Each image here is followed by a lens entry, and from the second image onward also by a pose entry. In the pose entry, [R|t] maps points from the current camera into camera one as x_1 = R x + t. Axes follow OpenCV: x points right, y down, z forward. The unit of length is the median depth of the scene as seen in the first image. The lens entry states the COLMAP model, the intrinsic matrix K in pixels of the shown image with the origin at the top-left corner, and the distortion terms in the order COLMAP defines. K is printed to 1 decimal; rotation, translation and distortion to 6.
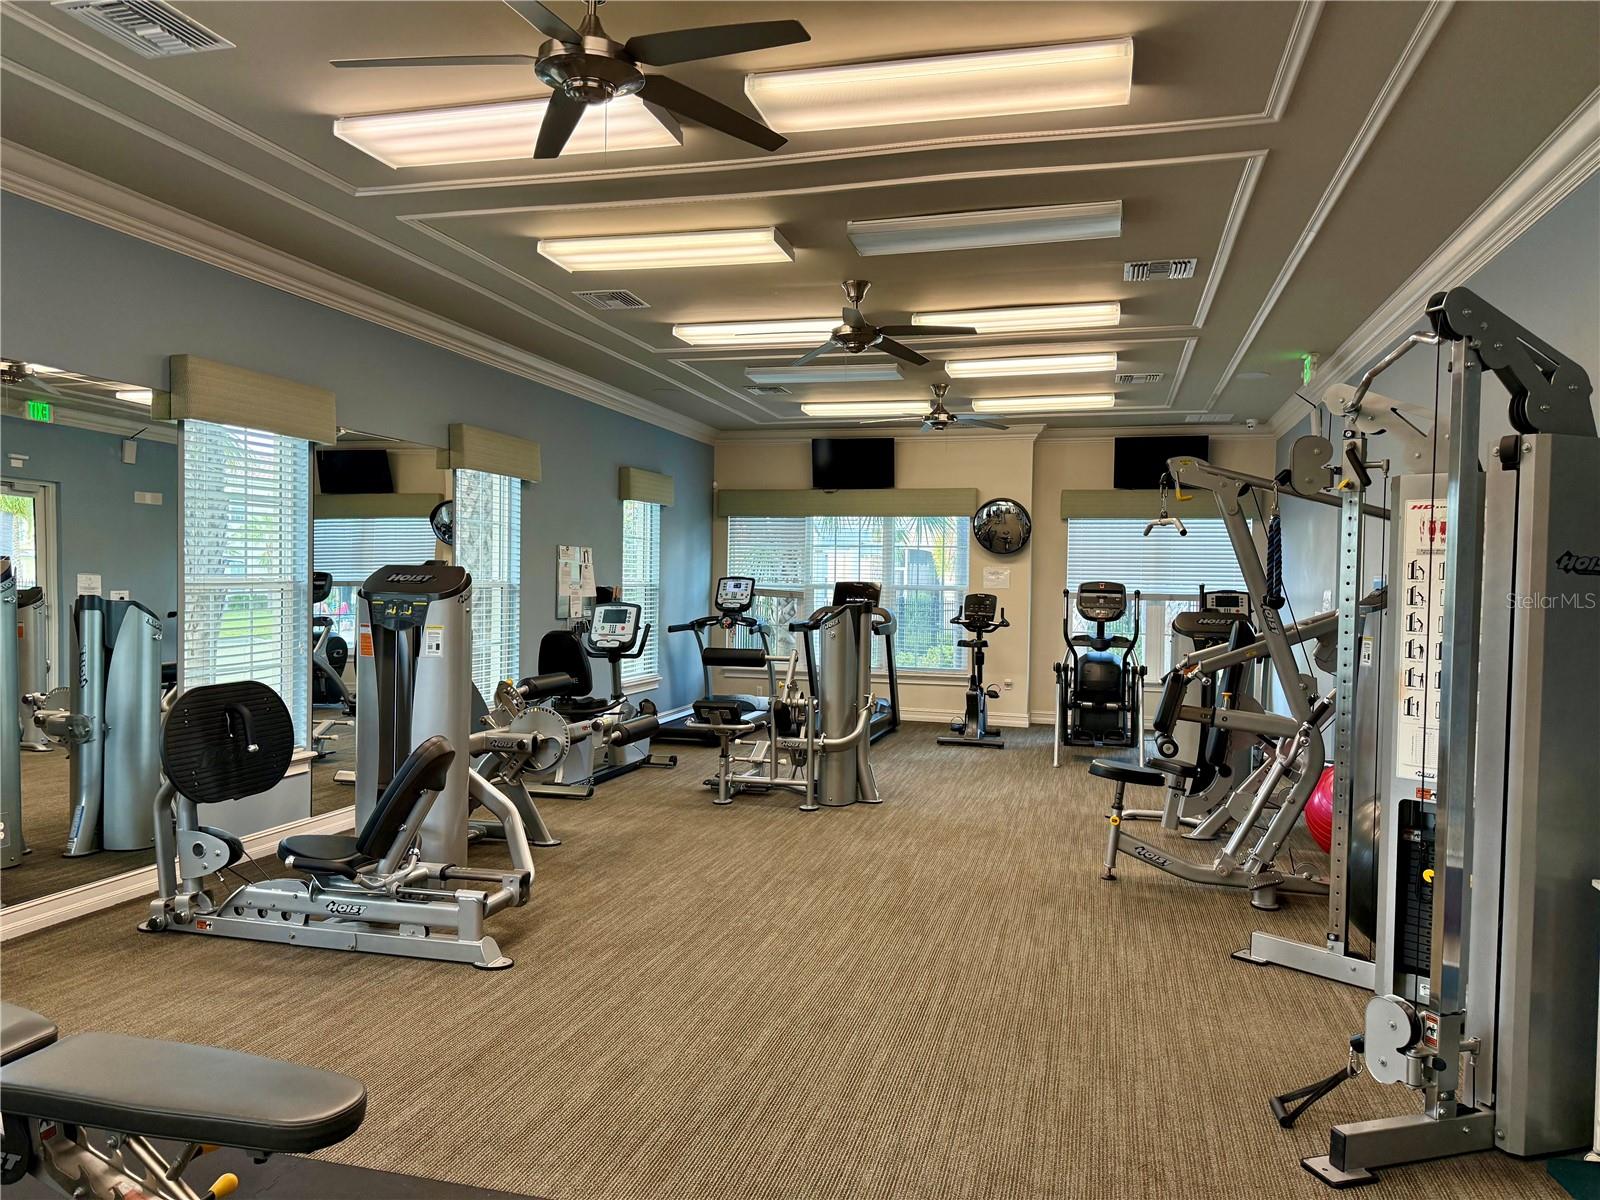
lens RADIAL K [[1138.6, 0, 809.0], [0, 1138.6, 595.5], [0, 0, 1]] dist [0.032470, -0.022692]
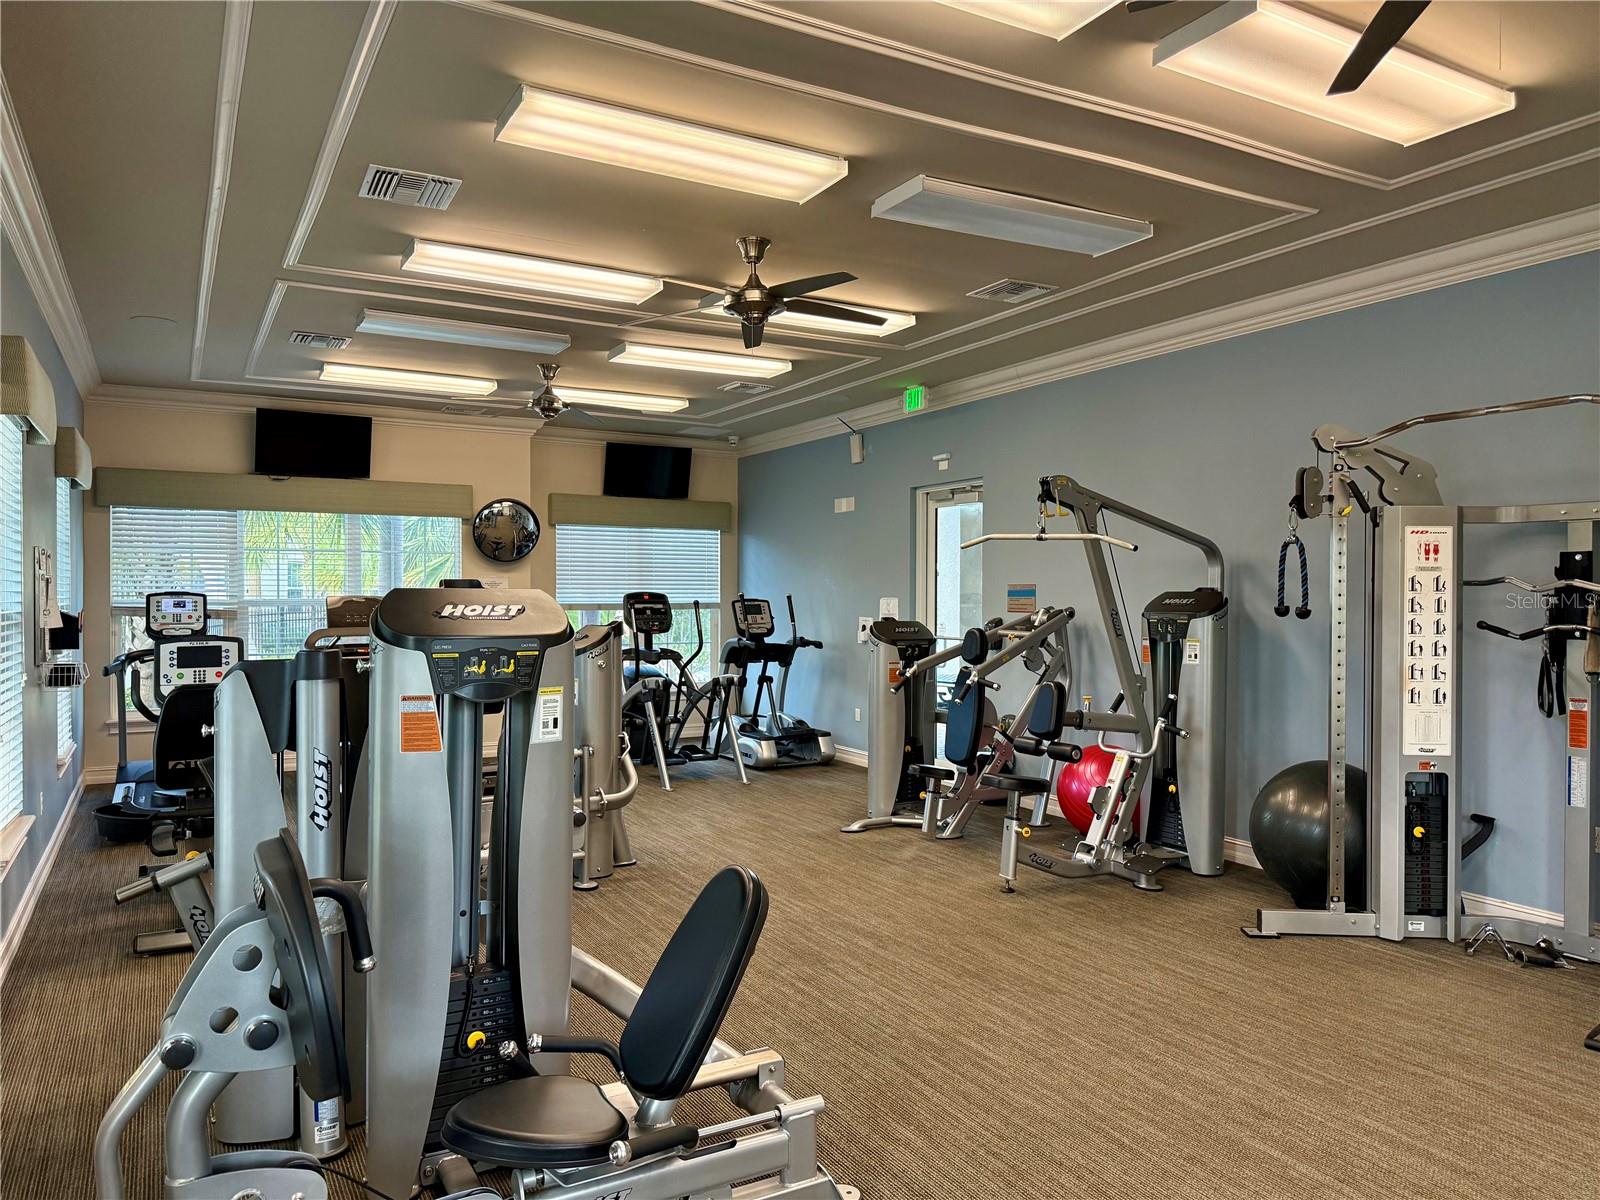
lens RADIAL K [[1138.6, 0, 805.6], [0, 1138.6, 599.3], [0, 0, 1]] dist [0.032470, -0.022692]
pose [[0.713556, -0.019253, 0.700334, -0.606803], [0.019141, 0.999785, 0.007982, -0.021162], [-0.700337, 0.007710, 0.713771, 0.447774]]
